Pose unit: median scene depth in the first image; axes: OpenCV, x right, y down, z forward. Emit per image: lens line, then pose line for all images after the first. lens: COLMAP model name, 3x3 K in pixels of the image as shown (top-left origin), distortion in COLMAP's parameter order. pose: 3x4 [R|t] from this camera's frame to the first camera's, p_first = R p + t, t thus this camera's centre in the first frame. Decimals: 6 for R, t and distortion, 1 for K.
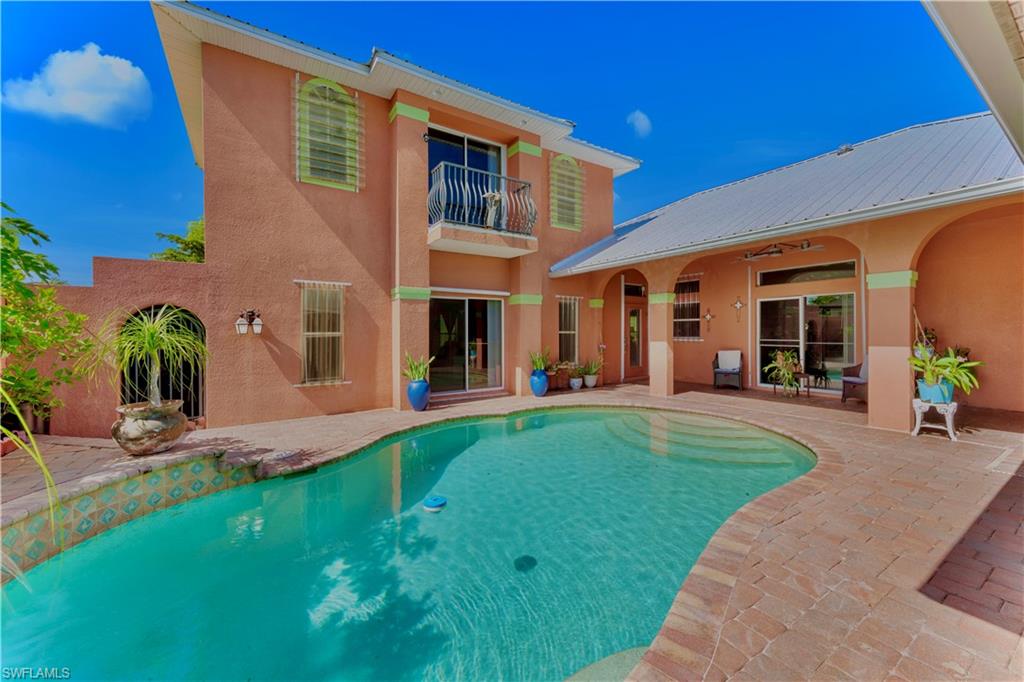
lens RADIAL K [[402.1, 0, 509.8], [0, 402.1, 333.1], [0, 0, 1]] dist [0.000621, -0.000306]
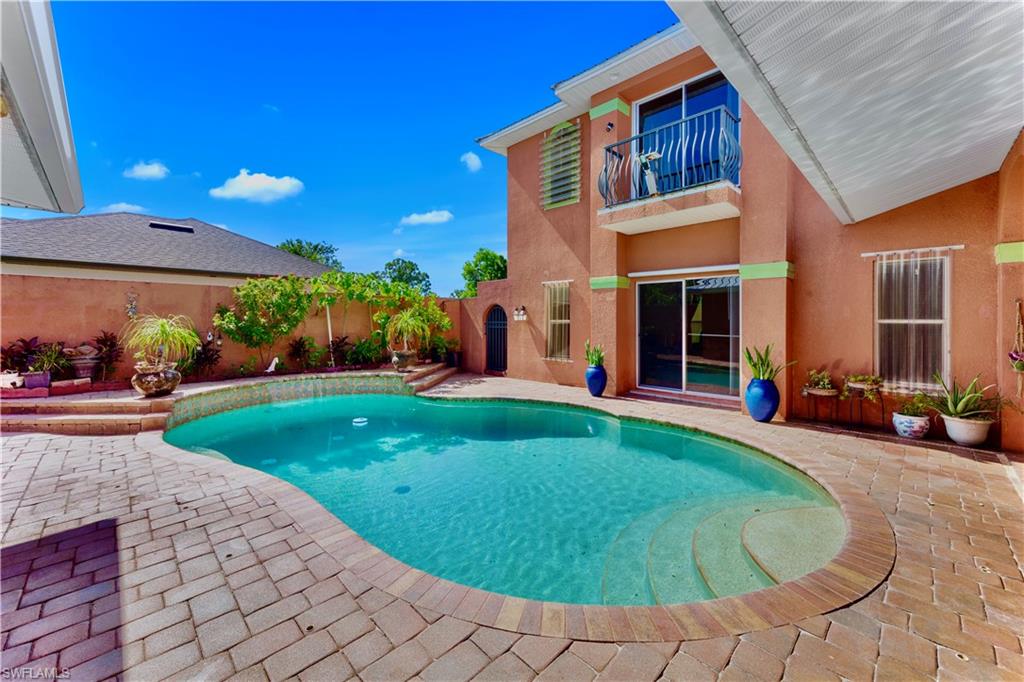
lens RADIAL K [[402.1, 0, 502.9], [0, 402.1, 324.0], [0, 0, 1]] dist [0.000621, -0.000306]
pose [[0.194156, 0.009804, -0.980922, 0.748825], [-0.009088, 0.999925, 0.008195, 0.001476], [0.980928, 0.007324, 0.194231, 0.555966]]
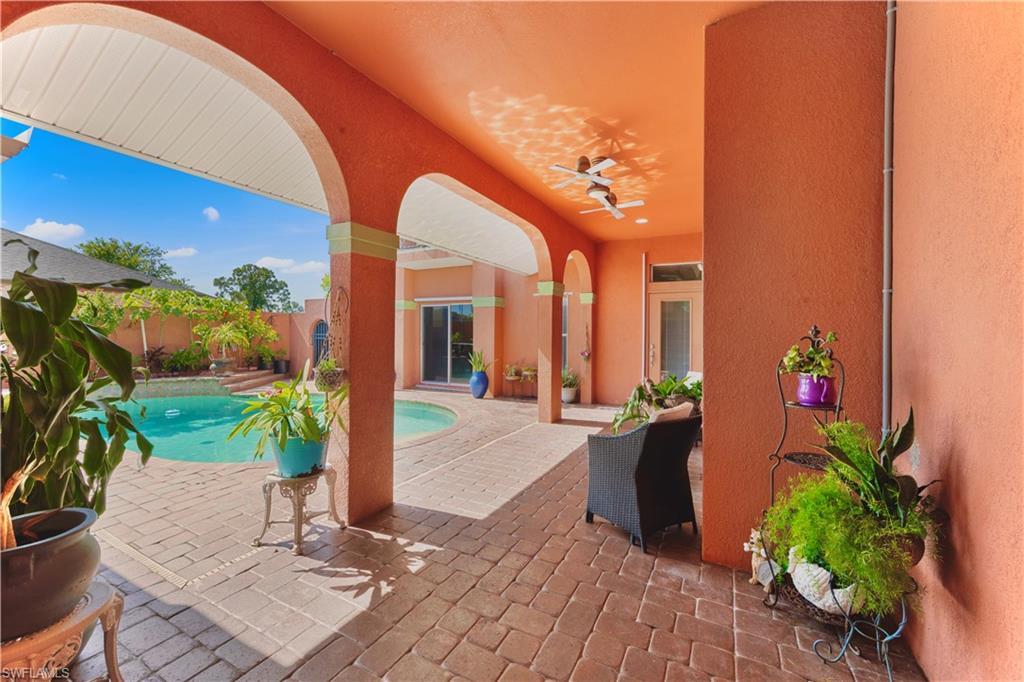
lens RADIAL K [[402.1, 0, 512.0], [0, 402.1, 336.9], [0, 0, 1]] dist [0.000621, -0.000306]
pose [[0.484105, 0.012012, -0.874928, 1.207083], [-0.012375, 0.999900, 0.006880, -0.003349], [0.874923, 0.007497, 0.484205, 0.698215]]
